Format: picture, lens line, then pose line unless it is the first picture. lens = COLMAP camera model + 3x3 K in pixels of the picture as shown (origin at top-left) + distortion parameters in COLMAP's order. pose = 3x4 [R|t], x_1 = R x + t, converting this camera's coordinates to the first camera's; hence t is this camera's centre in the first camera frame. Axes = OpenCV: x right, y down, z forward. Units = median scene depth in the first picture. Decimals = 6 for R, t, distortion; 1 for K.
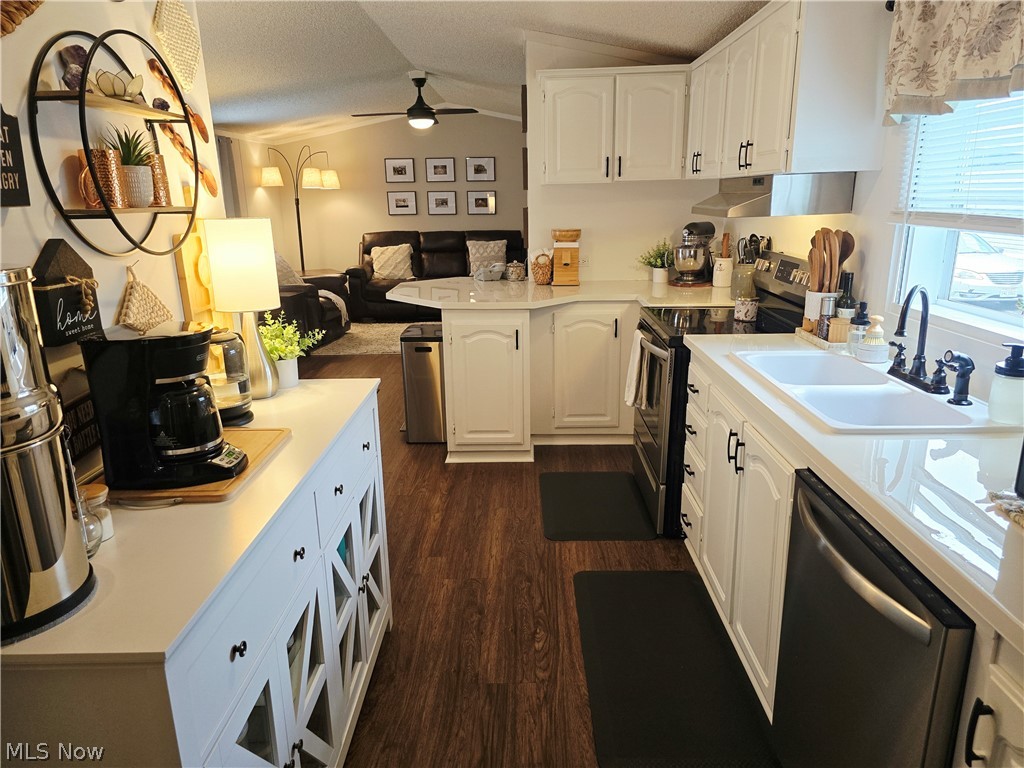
lens RADIAL K [[690.7, 0, 516.3], [0, 690.7, 384.2], [0, 0, 1]] dist [0.061072, -0.052201]
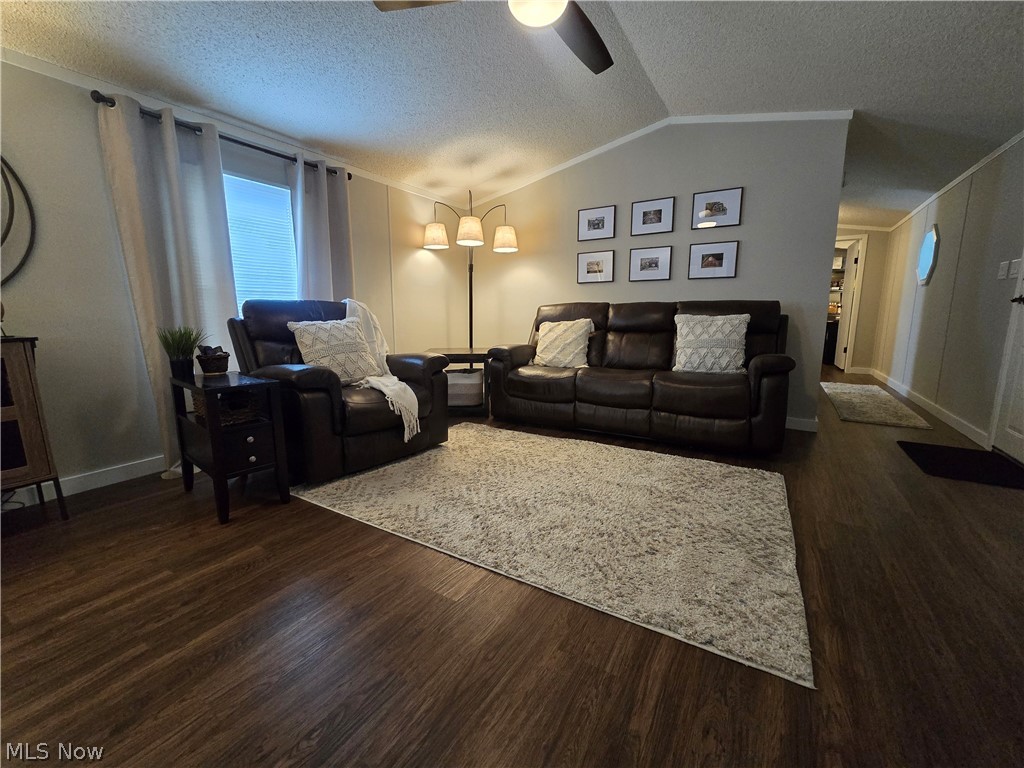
lens RADIAL K [[421.1, 0, 507.9], [0, 421.1, 382.9], [0, 0, 1]] dist [-0.005558, 0.001998]
pose [[0.849879, 0.097927, -0.517799, 0.001537], [-0.151684, 0.986457, -0.062404, -0.098114], [0.504675, 0.131578, 0.853223, 0.595219]]
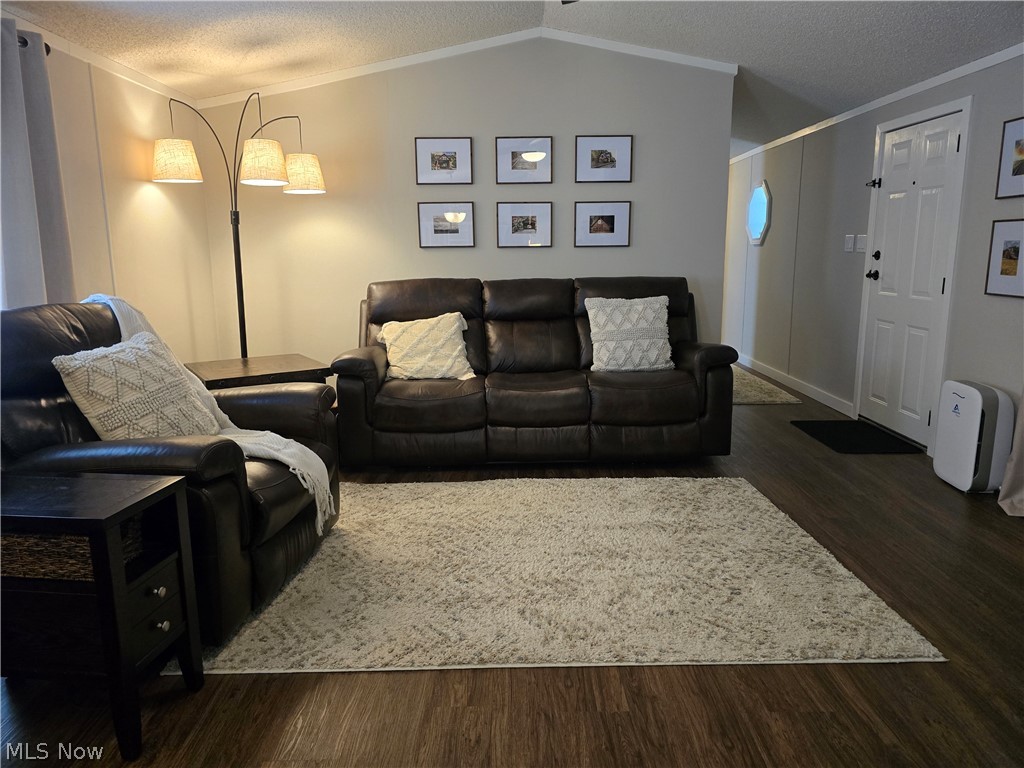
lens RADIAL K [[690.7, 0, 508.1], [0, 690.7, 377.7], [0, 0, 1]] dist [0.061072, -0.052201]
pose [[0.999950, 0.003528, 0.009381, -0.125745], [-0.002689, 0.996118, -0.087988, -0.106266], [-0.009655, 0.087958, 0.996077, 0.511740]]
